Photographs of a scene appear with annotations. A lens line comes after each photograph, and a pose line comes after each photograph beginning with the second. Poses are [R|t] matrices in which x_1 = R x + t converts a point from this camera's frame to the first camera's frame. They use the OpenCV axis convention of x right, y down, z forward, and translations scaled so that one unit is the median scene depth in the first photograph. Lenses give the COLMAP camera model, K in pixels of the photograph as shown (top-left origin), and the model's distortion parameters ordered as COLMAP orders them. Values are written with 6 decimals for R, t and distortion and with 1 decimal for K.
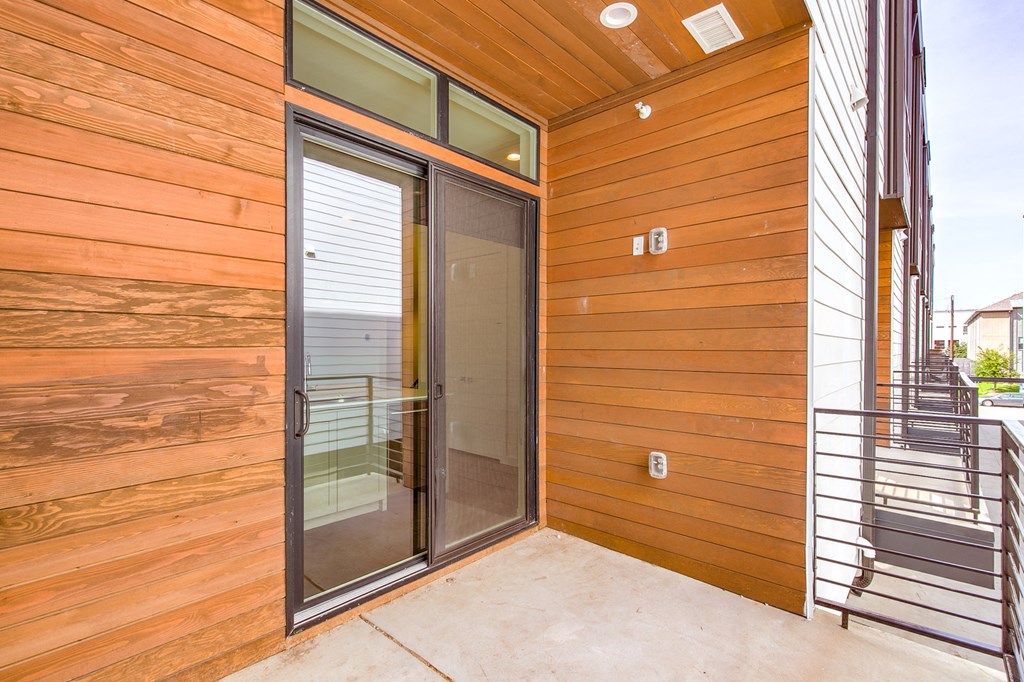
lens RADIAL K [[460.9, 0, 512.9], [0, 460.9, 336.4], [0, 0, 1]] dist [0.002889, -0.000629]
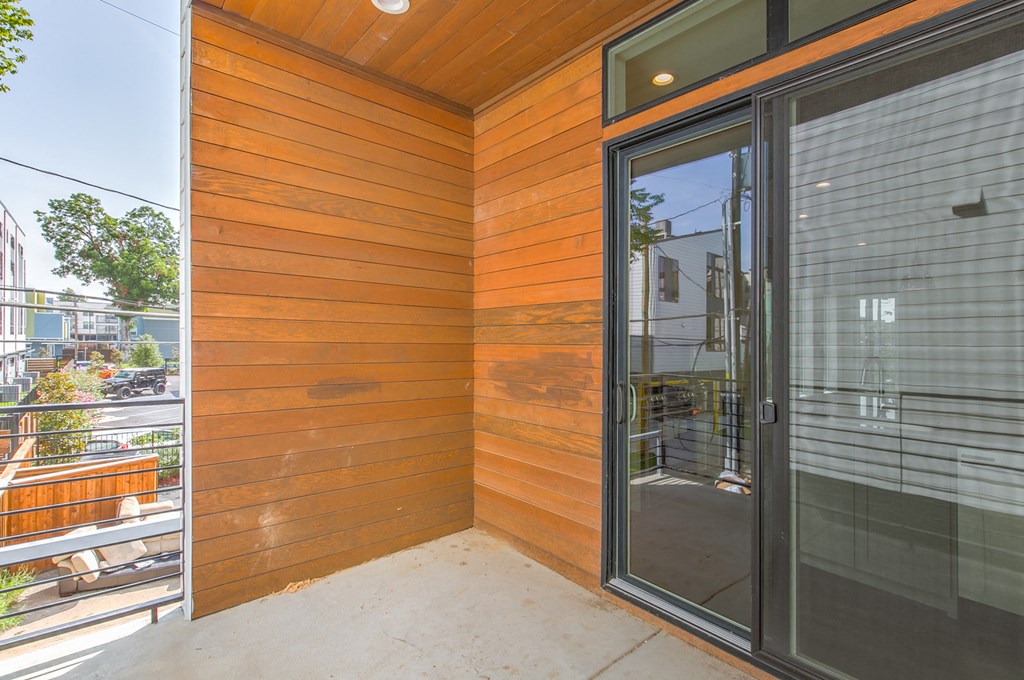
lens RADIAL K [[496.5, 0, 512.0], [0, 496.5, 340.0], [0, 0, 1]] dist [0.005760, 0.000230]
pose [[-0.132952, -0.009326, -0.991079, 0.843147], [-0.002394, 0.999956, -0.009088, 0.021164], [0.991120, 0.001165, -0.132968, 0.956456]]
